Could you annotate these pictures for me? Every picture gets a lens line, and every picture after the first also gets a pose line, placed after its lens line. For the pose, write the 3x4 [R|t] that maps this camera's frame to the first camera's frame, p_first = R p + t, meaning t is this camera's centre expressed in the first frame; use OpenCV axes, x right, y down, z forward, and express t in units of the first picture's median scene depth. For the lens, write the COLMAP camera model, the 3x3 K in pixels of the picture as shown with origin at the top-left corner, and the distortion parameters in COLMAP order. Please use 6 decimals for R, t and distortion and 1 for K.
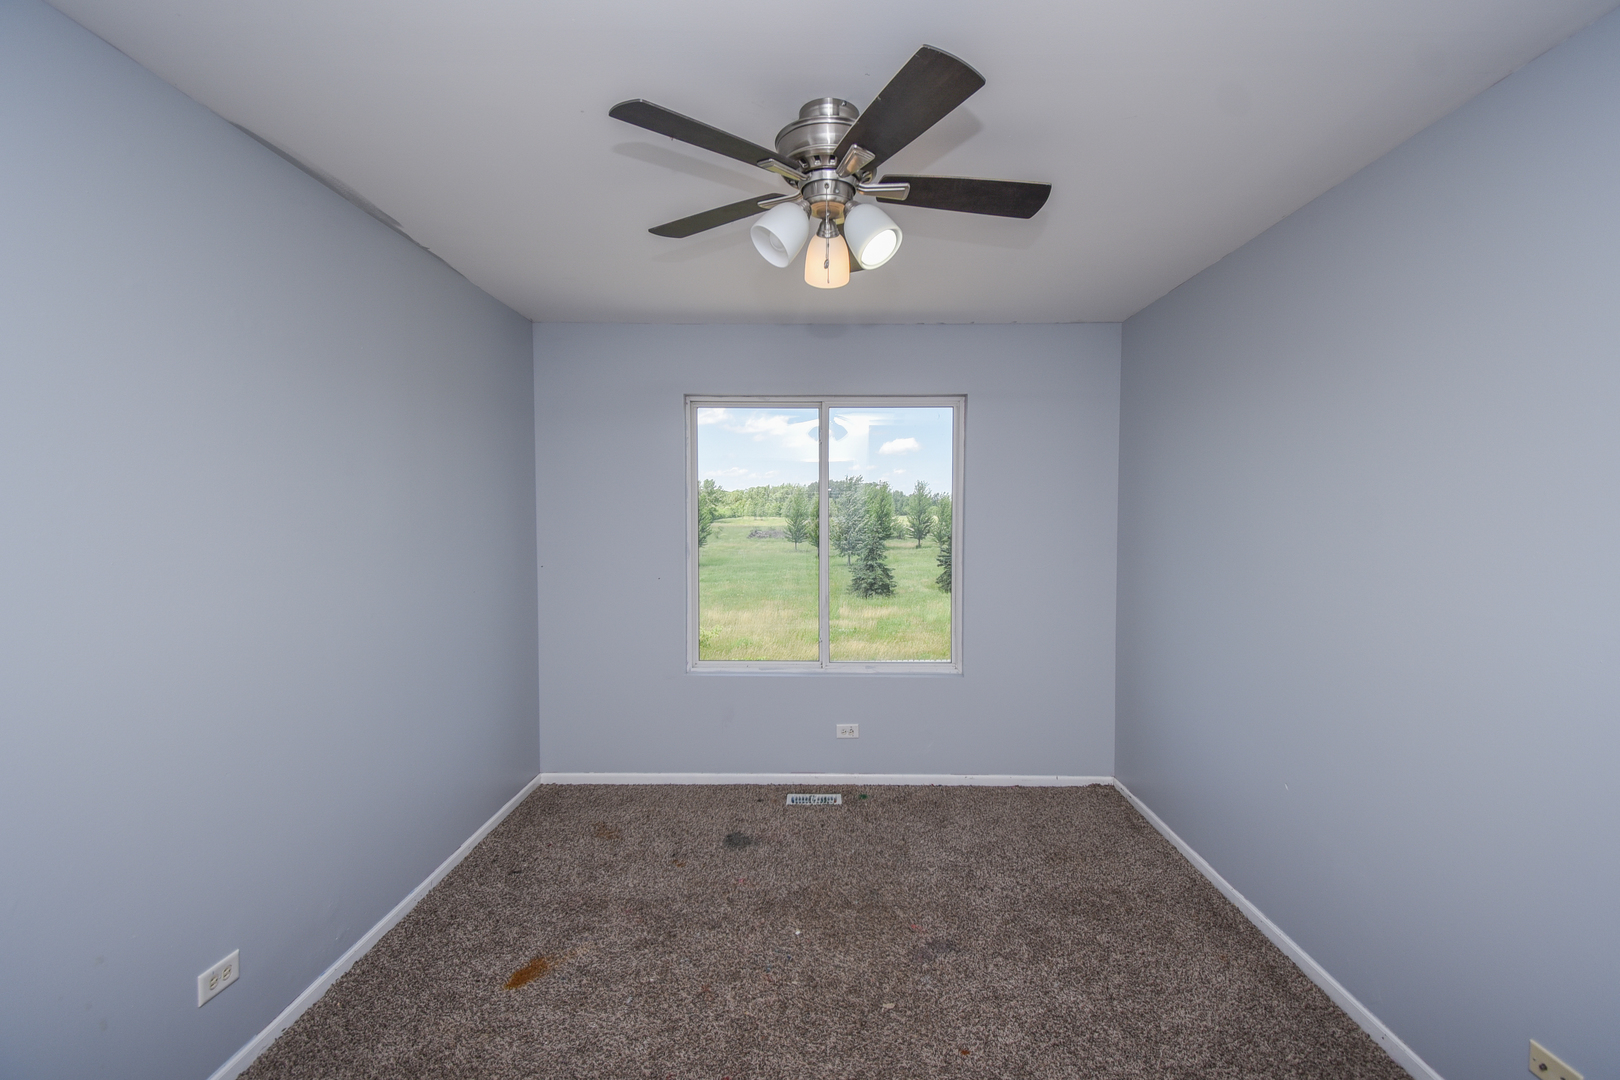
lens RADIAL K [[700.9, 0, 810.0], [0, 700.9, 540.0], [0, 0, 1]] dist [0.038443, -0.027666]
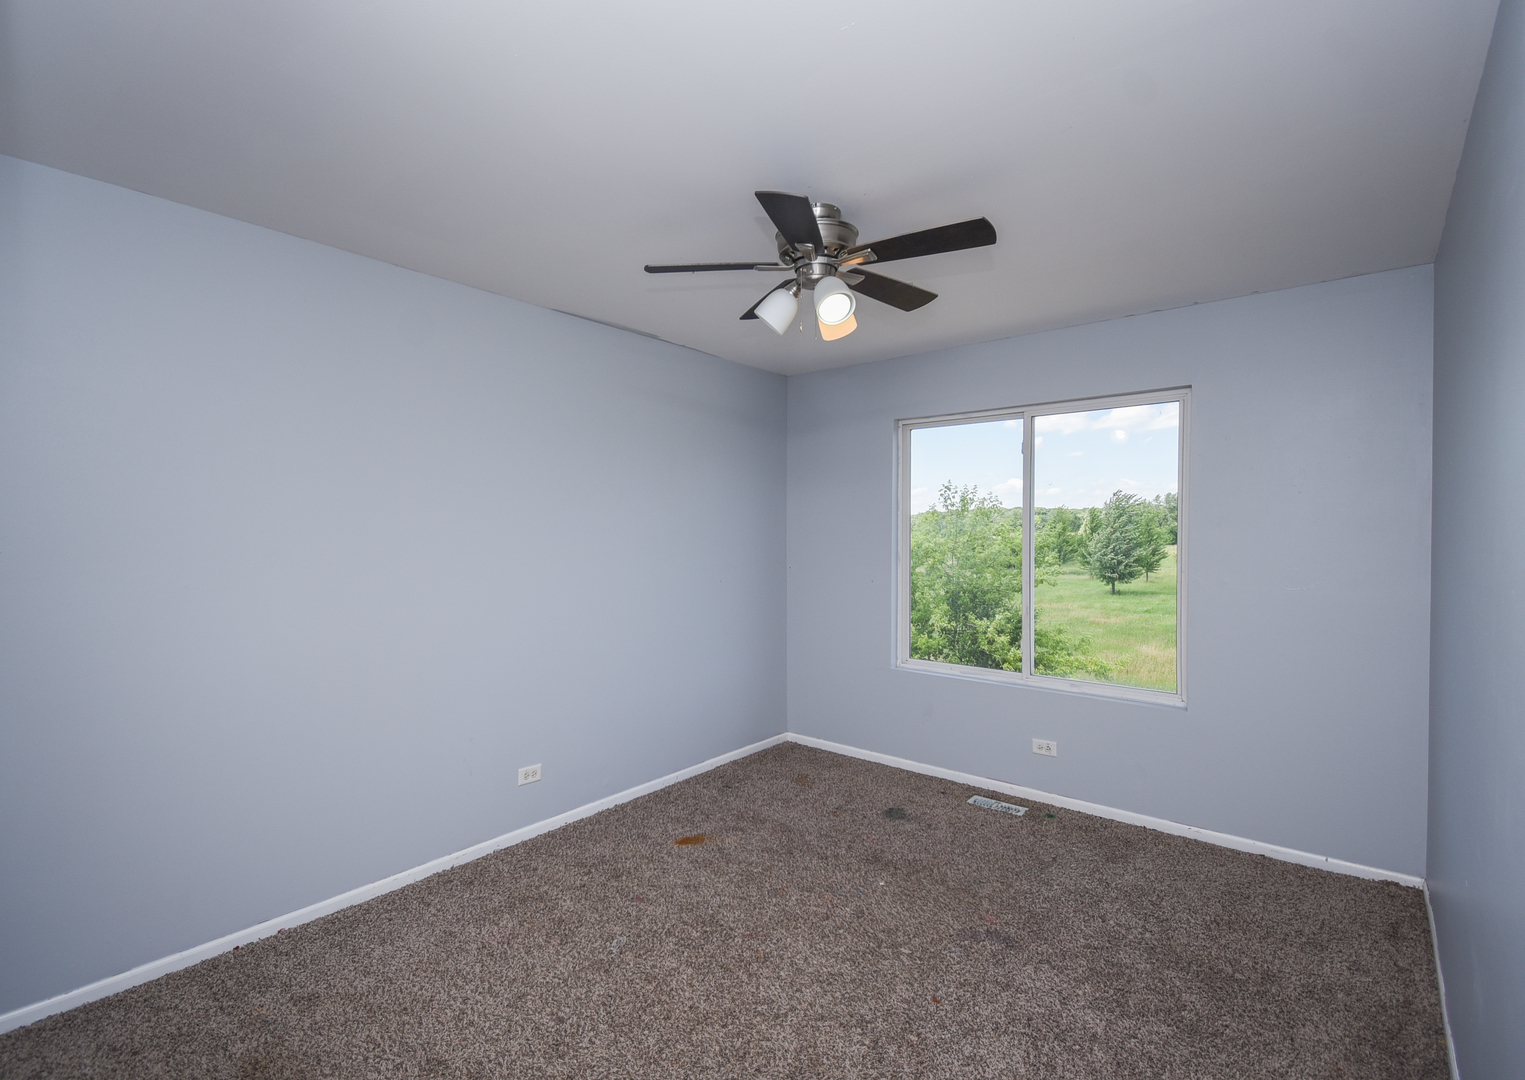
lens RADIAL K [[756.1, 0, 762.5], [0, 756.1, 540.0], [0, 0, 1]] dist [0.021842, -0.029762]
pose [[0.758541, 0.006846, -0.651589, 0.453790], [-0.028176, 0.999354, -0.022302, 0.020815], [0.651016, 0.035276, 0.758244, -0.058378]]
